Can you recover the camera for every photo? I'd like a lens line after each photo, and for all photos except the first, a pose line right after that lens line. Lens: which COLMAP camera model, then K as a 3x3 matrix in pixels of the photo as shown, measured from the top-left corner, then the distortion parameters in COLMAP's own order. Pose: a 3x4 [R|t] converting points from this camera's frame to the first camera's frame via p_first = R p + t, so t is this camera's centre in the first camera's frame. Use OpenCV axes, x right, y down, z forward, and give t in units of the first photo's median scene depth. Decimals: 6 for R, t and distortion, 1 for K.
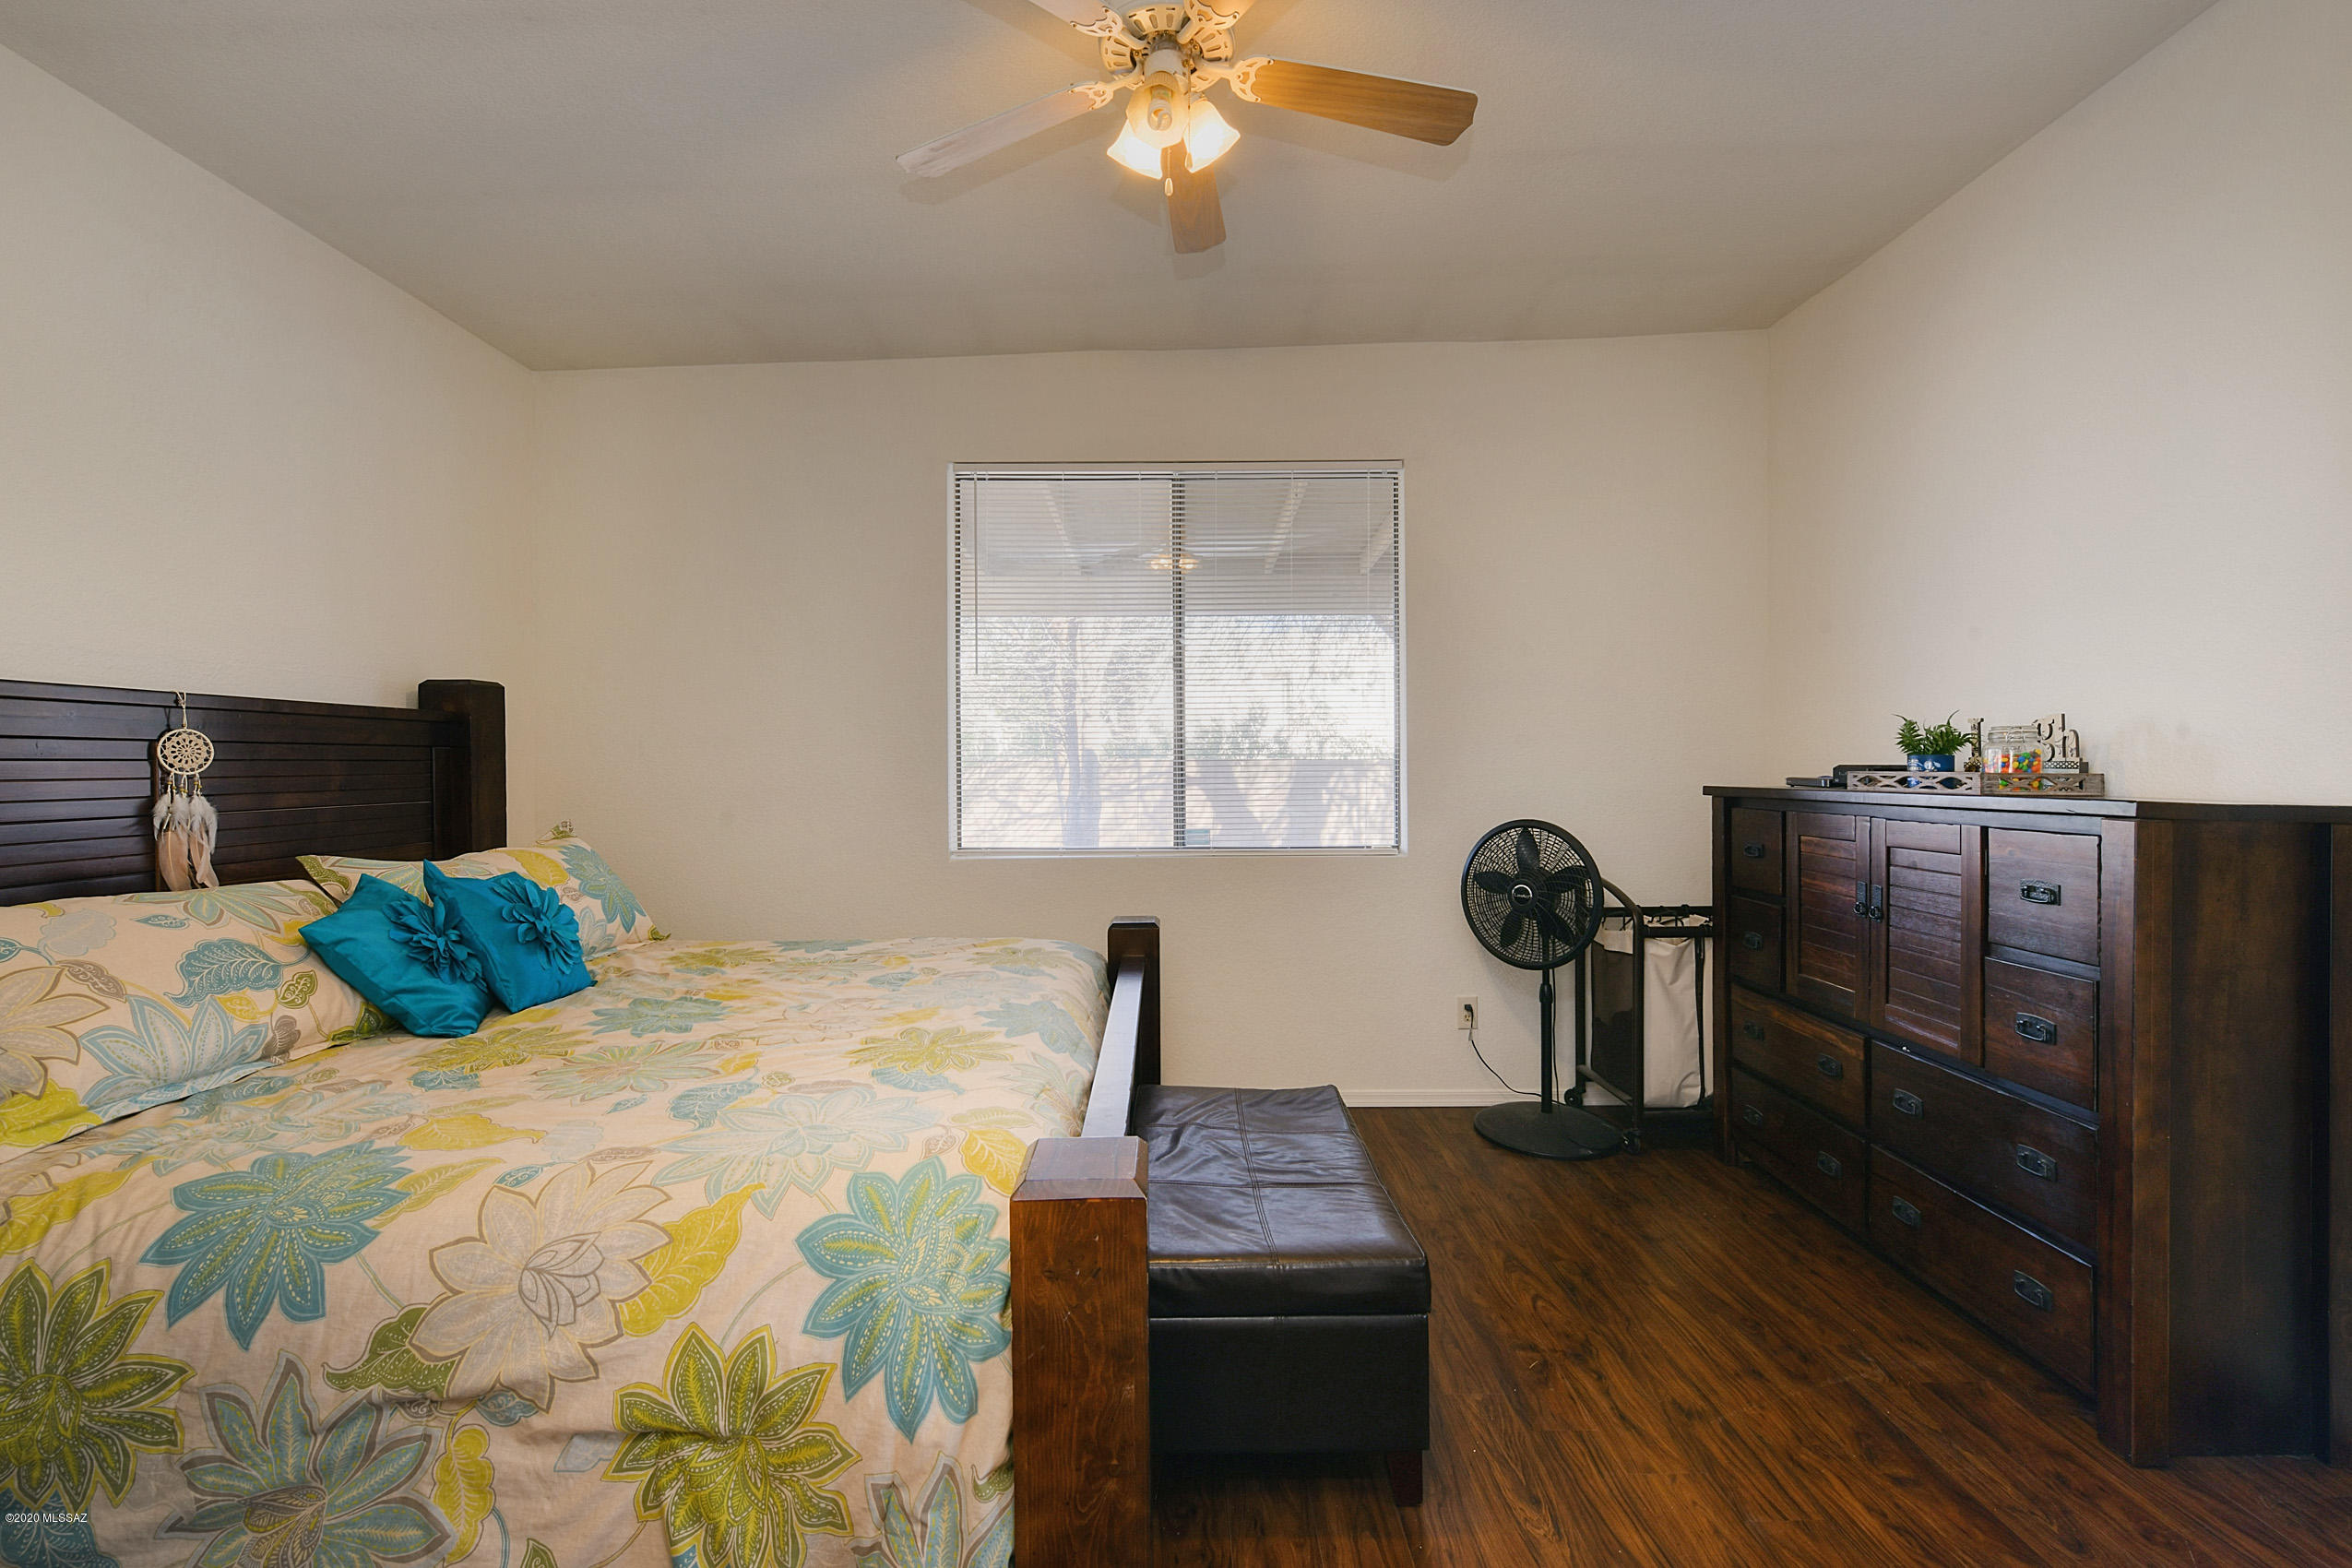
lens RADIAL K [[964.5, 0, 1183.5], [0, 964.5, 756.4], [0, 0, 1]] dist [-0.000950, -0.000379]
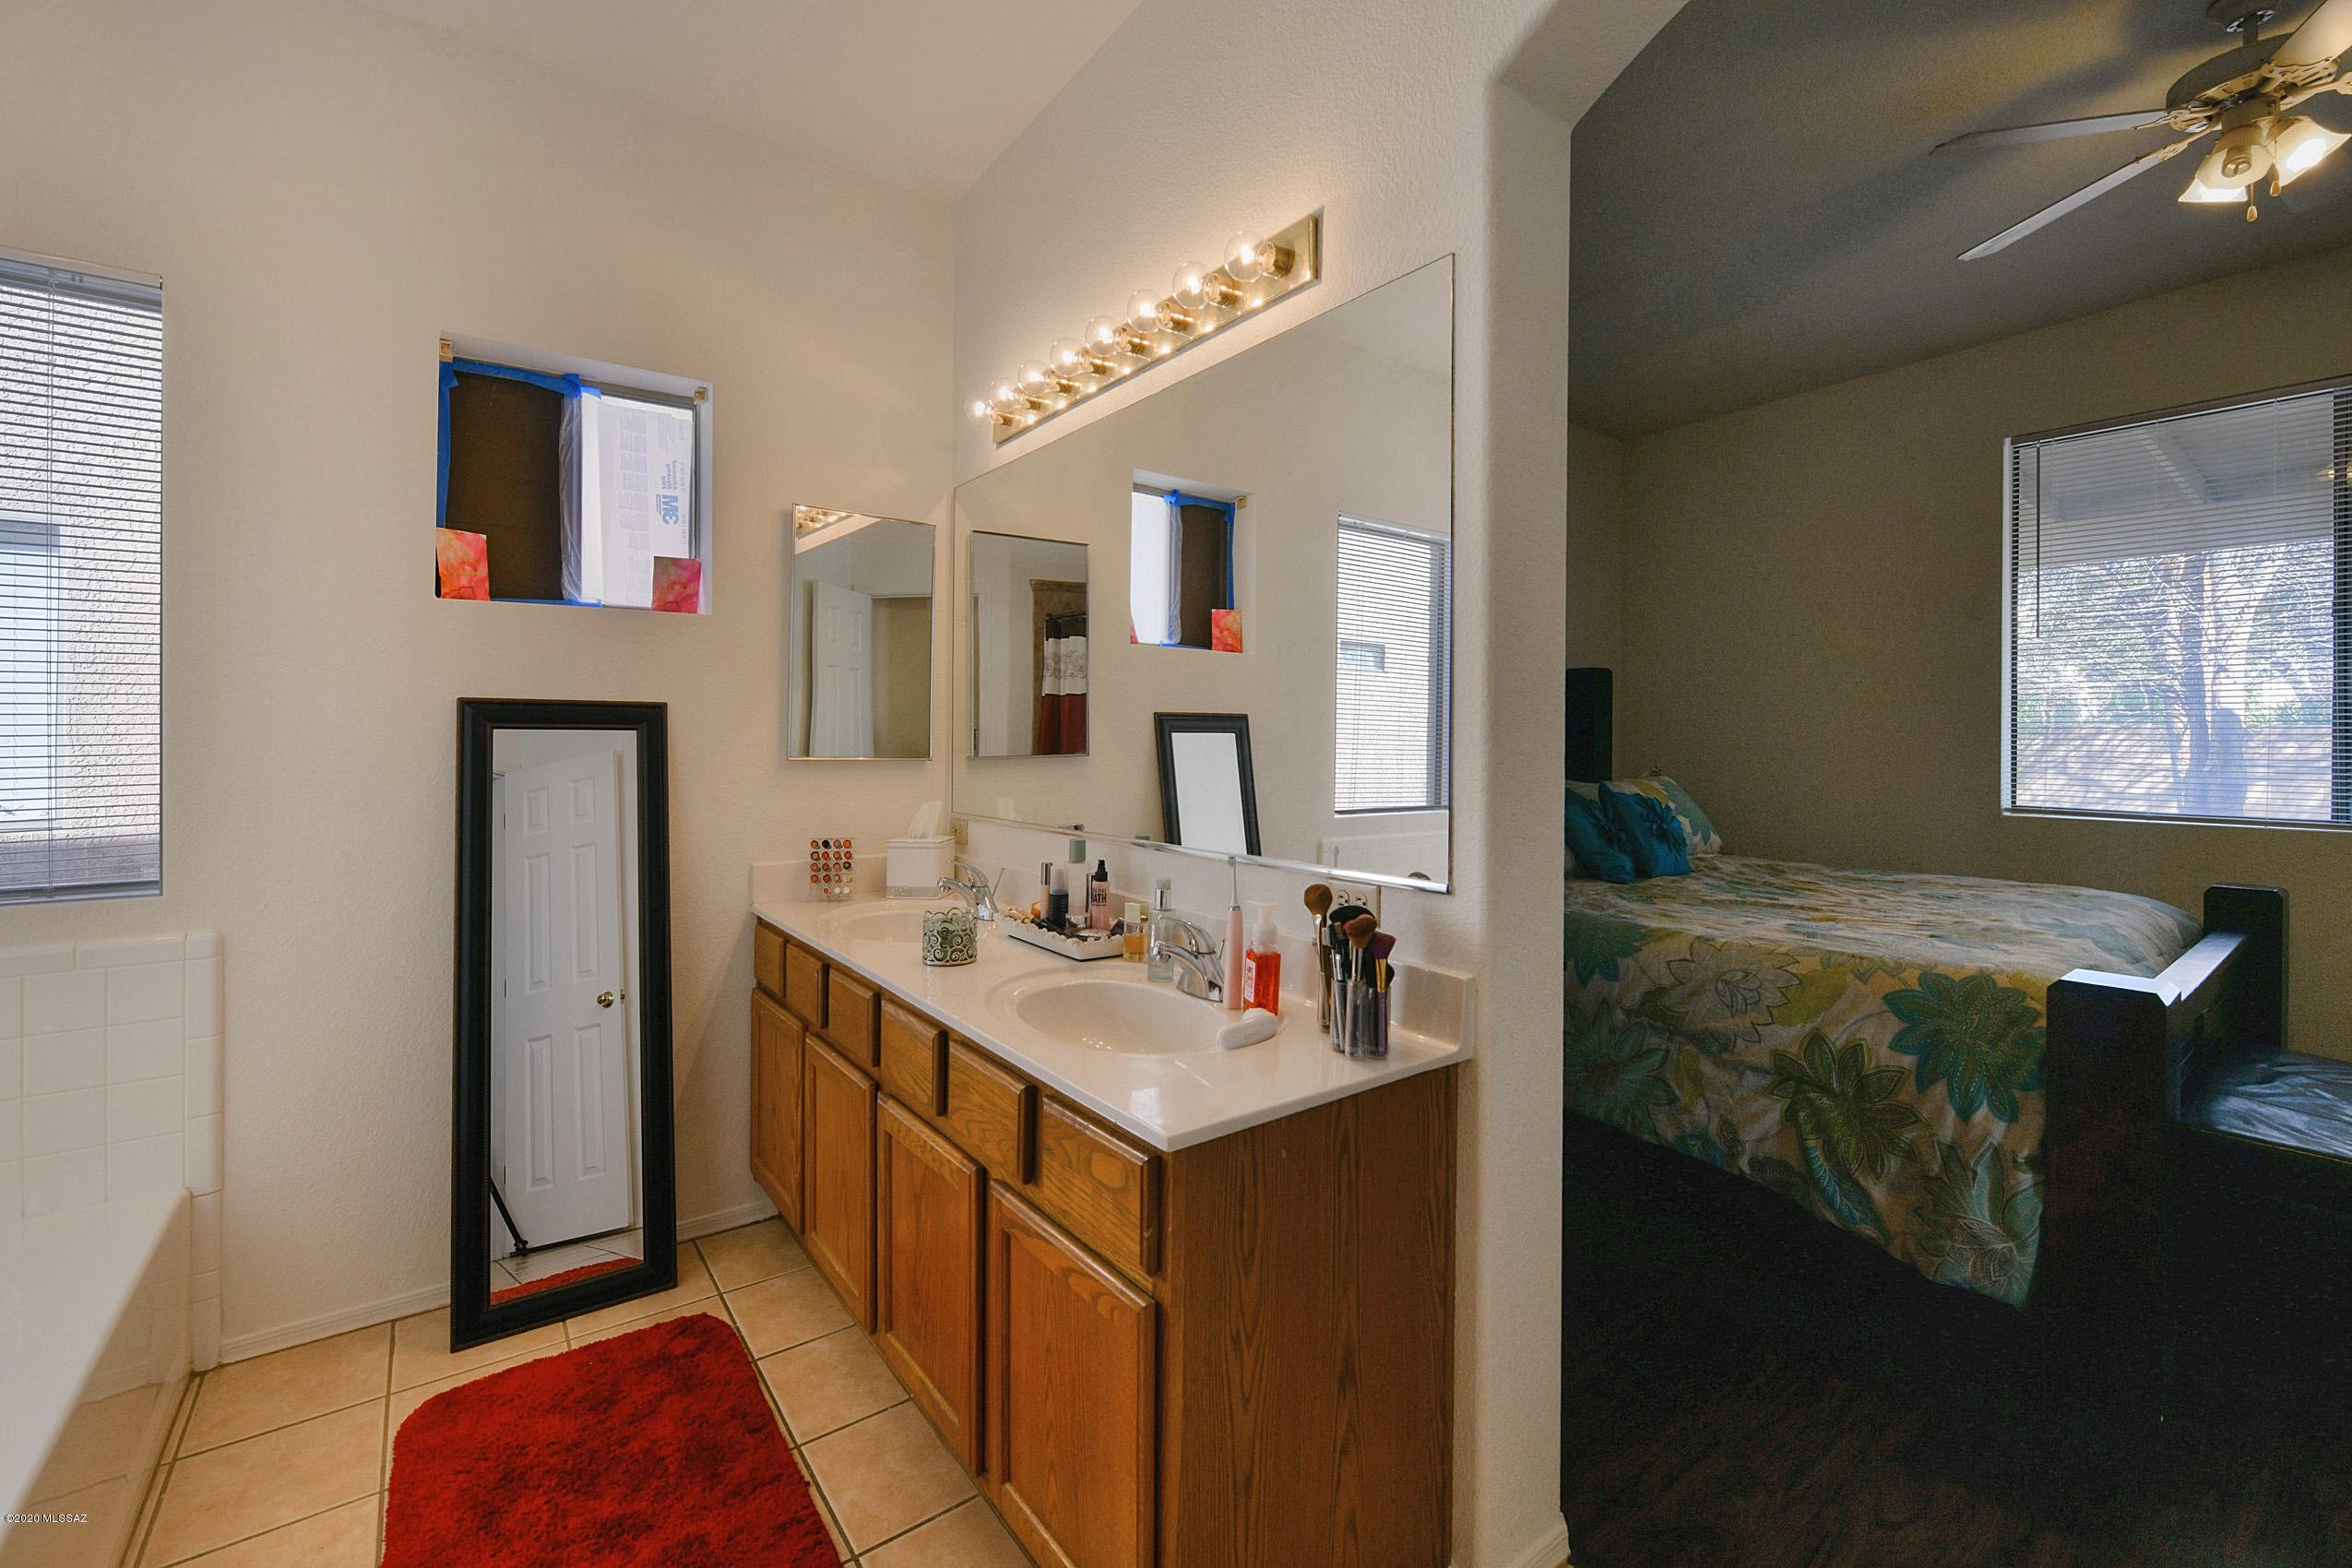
lens RADIAL K [[983.7, 0, 1171.9], [0, 983.7, 746.4], [0, 0, 1]] dist [-0.003014, -0.000583]
pose [[0.592185, 0.018047, -0.805600, 0.175194], [-0.001241, 0.999768, 0.021485, 0.019589], [0.805801, -0.011724, 0.592070, -0.749337]]
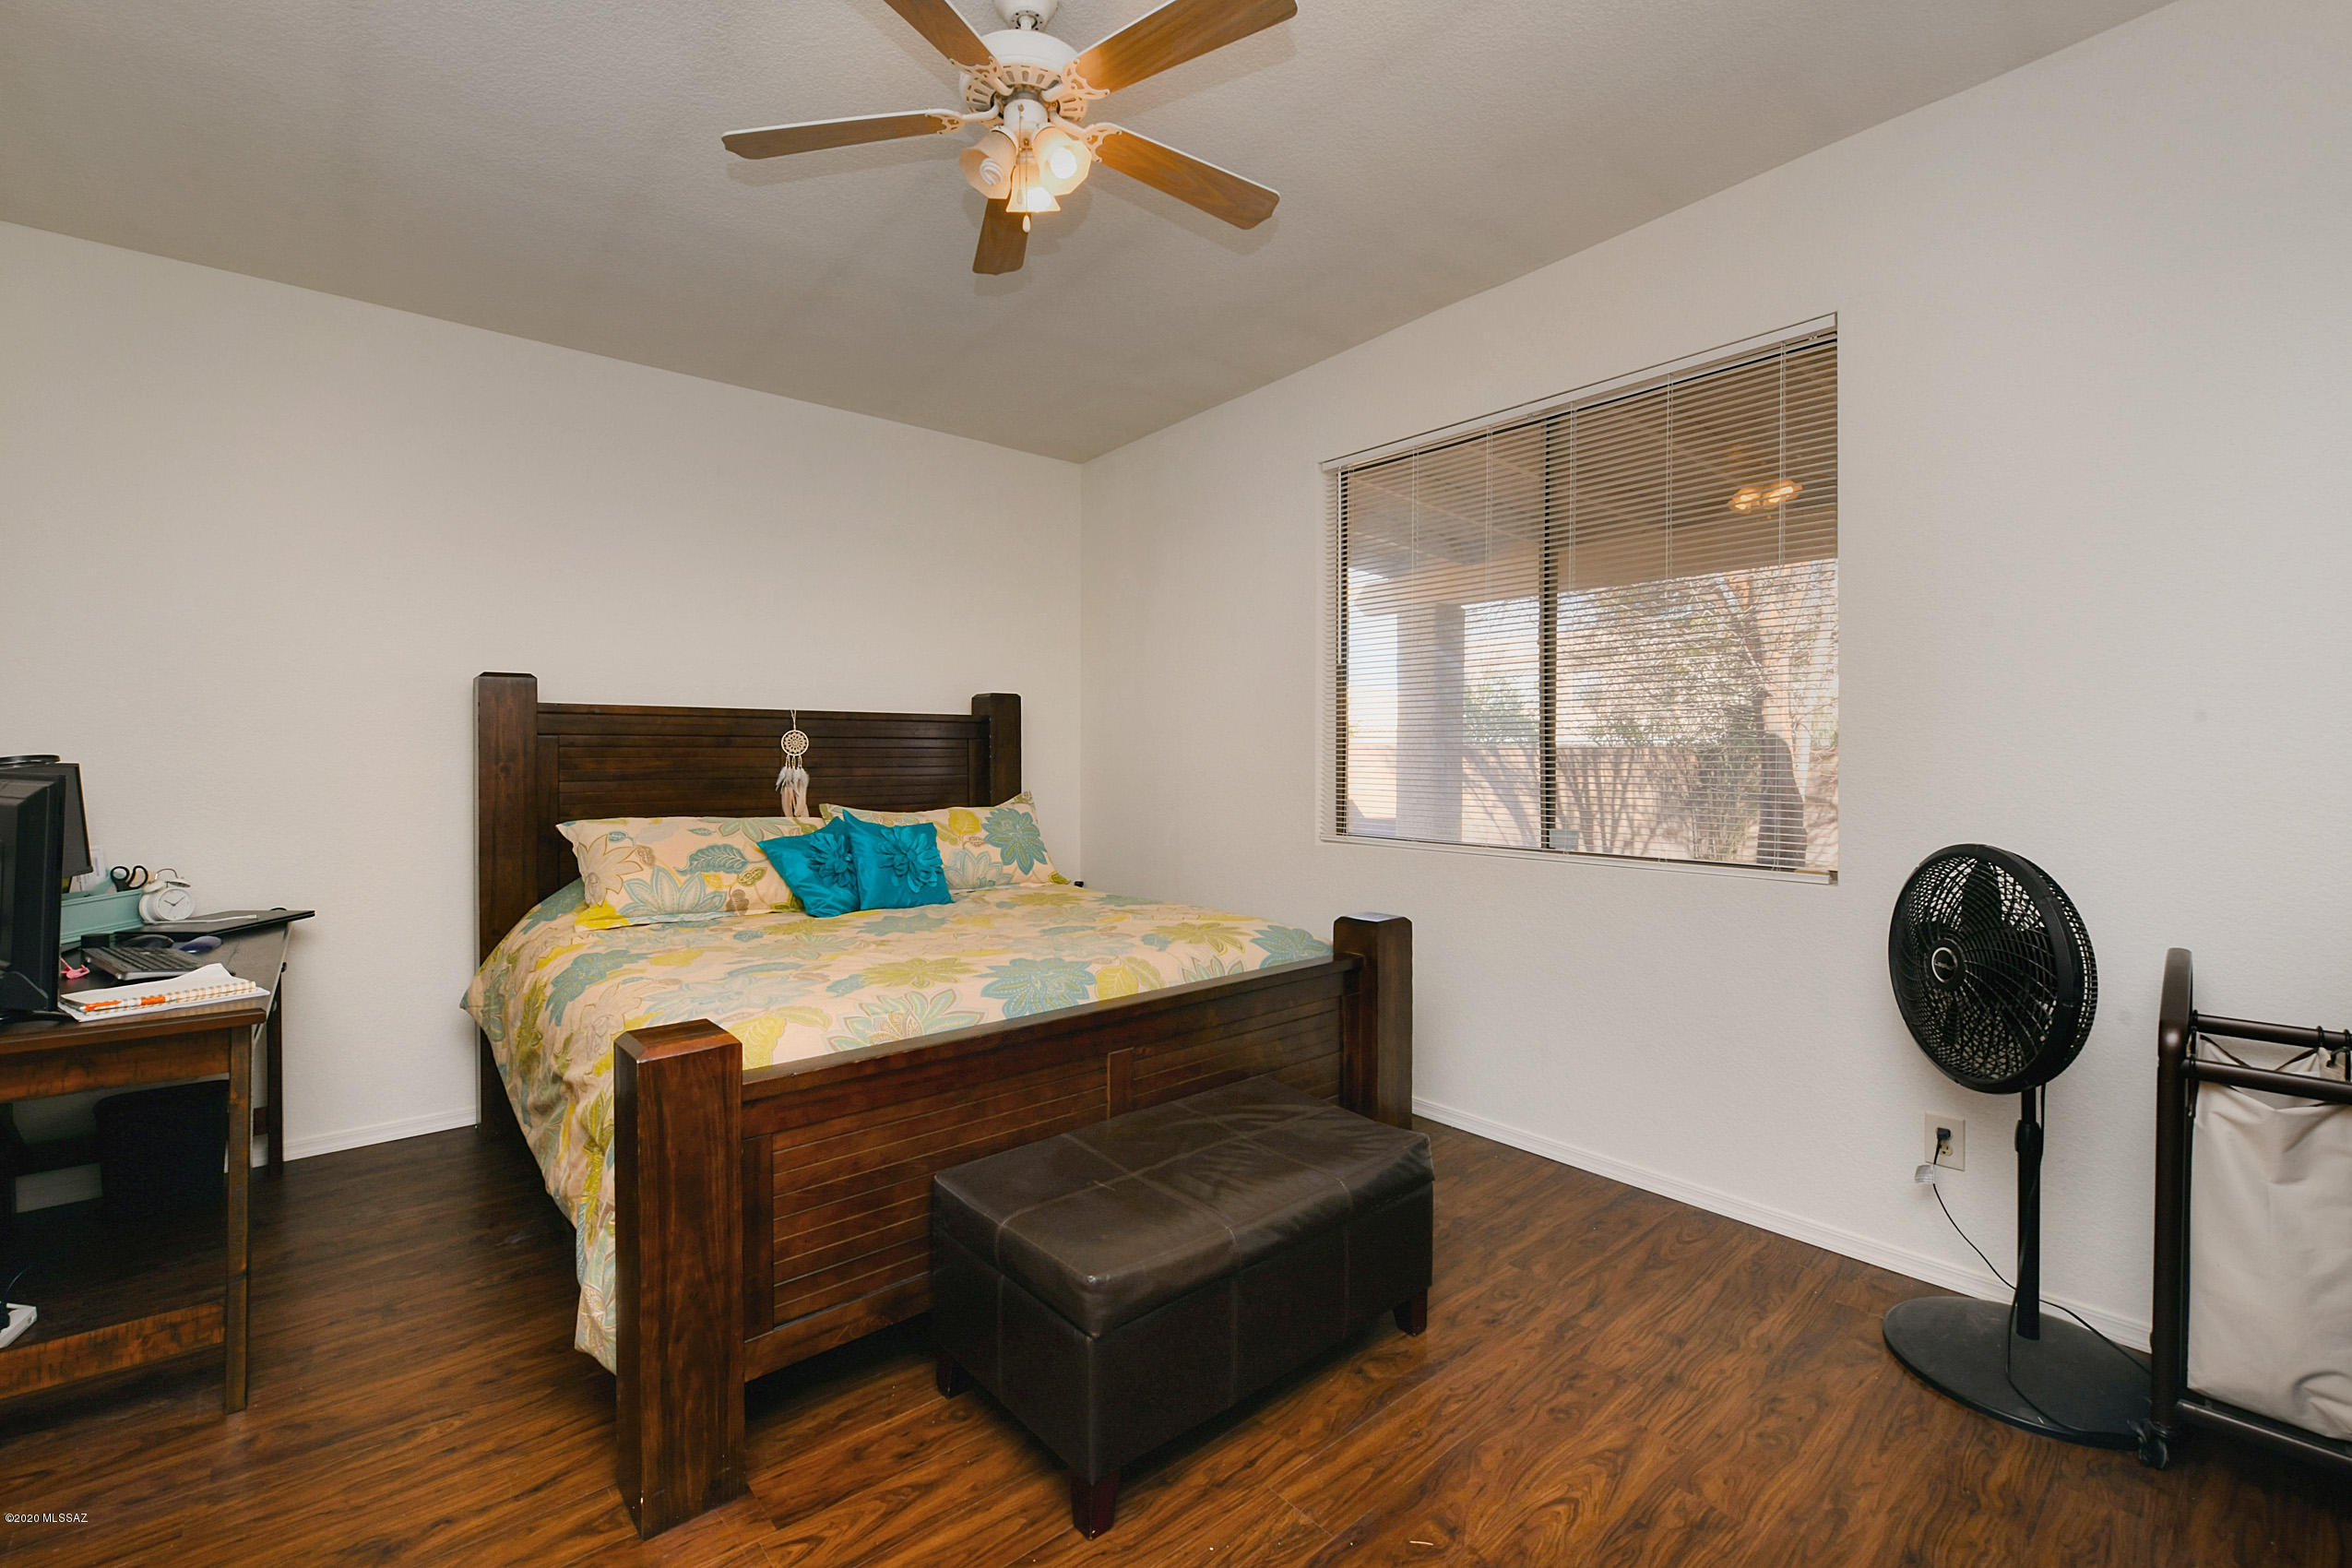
lens RADIAL K [[964.5, 0, 1183.5], [0, 964.5, 756.4], [0, 0, 1]] dist [-0.000950, -0.000379]
pose [[0.656141, 0.004643, -0.754624, 0.981157], [0.003373, 0.999953, 0.009085, 0.007592], [0.754631, -0.008507, 0.656095, 0.454612]]
